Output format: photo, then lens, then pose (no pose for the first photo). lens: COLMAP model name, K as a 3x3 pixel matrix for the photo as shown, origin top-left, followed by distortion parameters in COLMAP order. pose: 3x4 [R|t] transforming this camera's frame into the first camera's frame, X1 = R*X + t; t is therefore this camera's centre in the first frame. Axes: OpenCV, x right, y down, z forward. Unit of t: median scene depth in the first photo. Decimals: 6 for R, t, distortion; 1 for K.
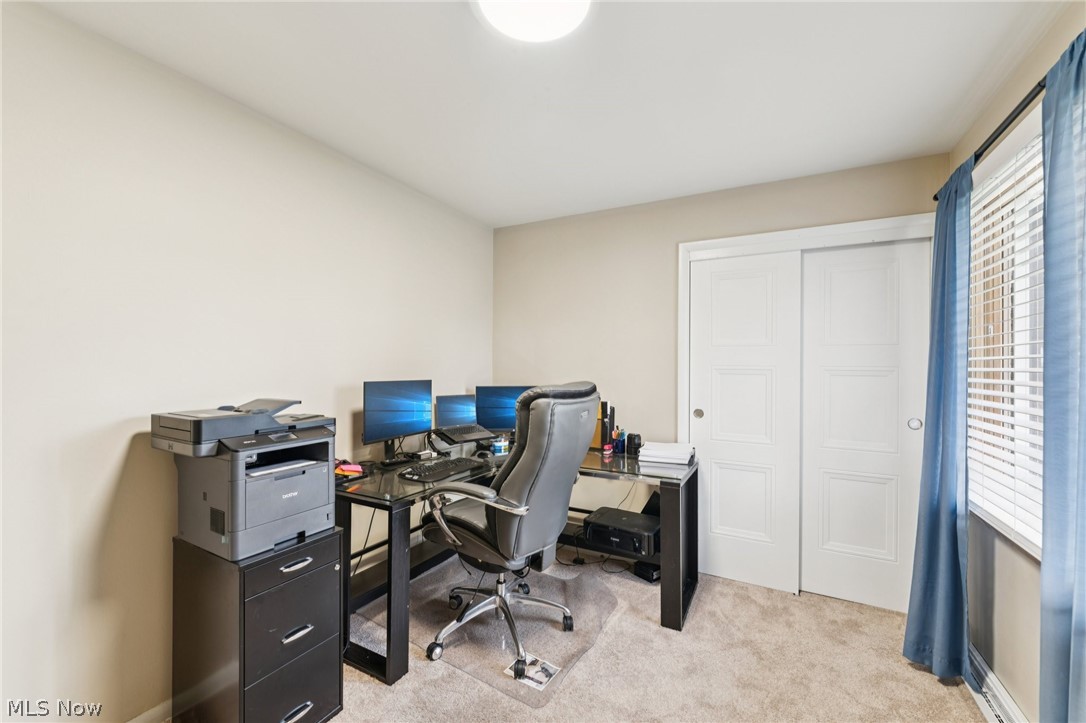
lens RADIAL K [[435.7, 0, 540.6], [0, 435.7, 361.7], [0, 0, 1]] dist [-0.001554, -0.000001]
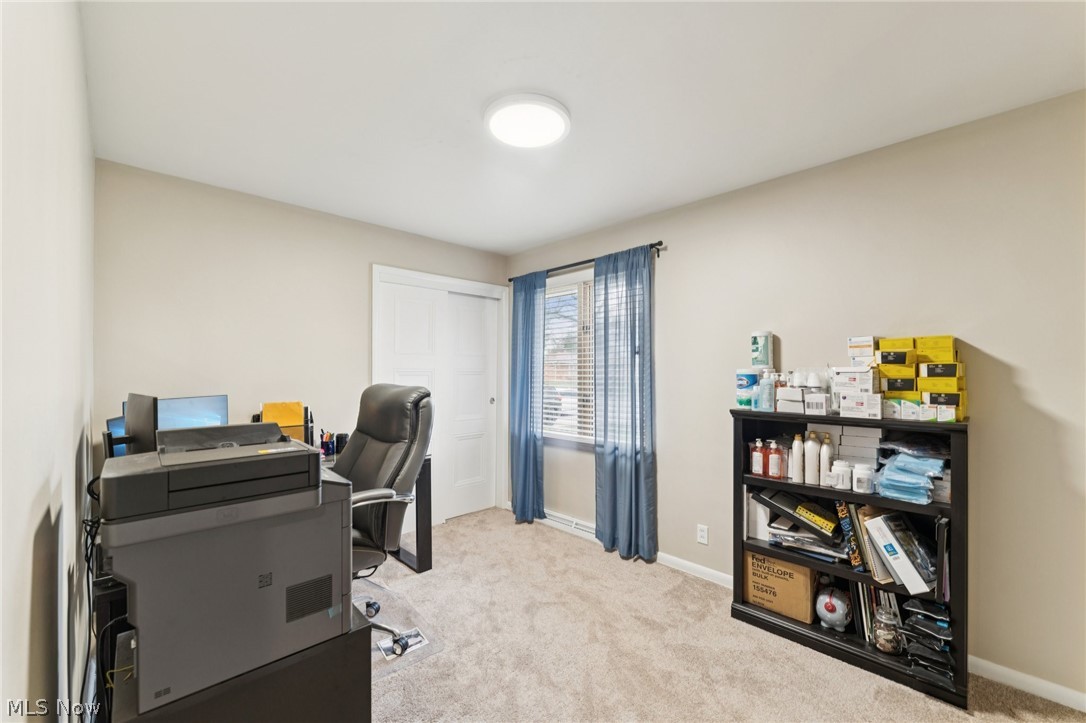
lens RADIAL K [[435.7, 0, 541.7], [0, 435.7, 365.0], [0, 0, 1]] dist [-0.001554, -0.000001]
pose [[0.296718, 0.001979, 0.954963, -0.946275], [-0.004181, 0.999991, -0.000773, -0.003921], [-0.954956, -0.003764, 0.296724, 0.319898]]
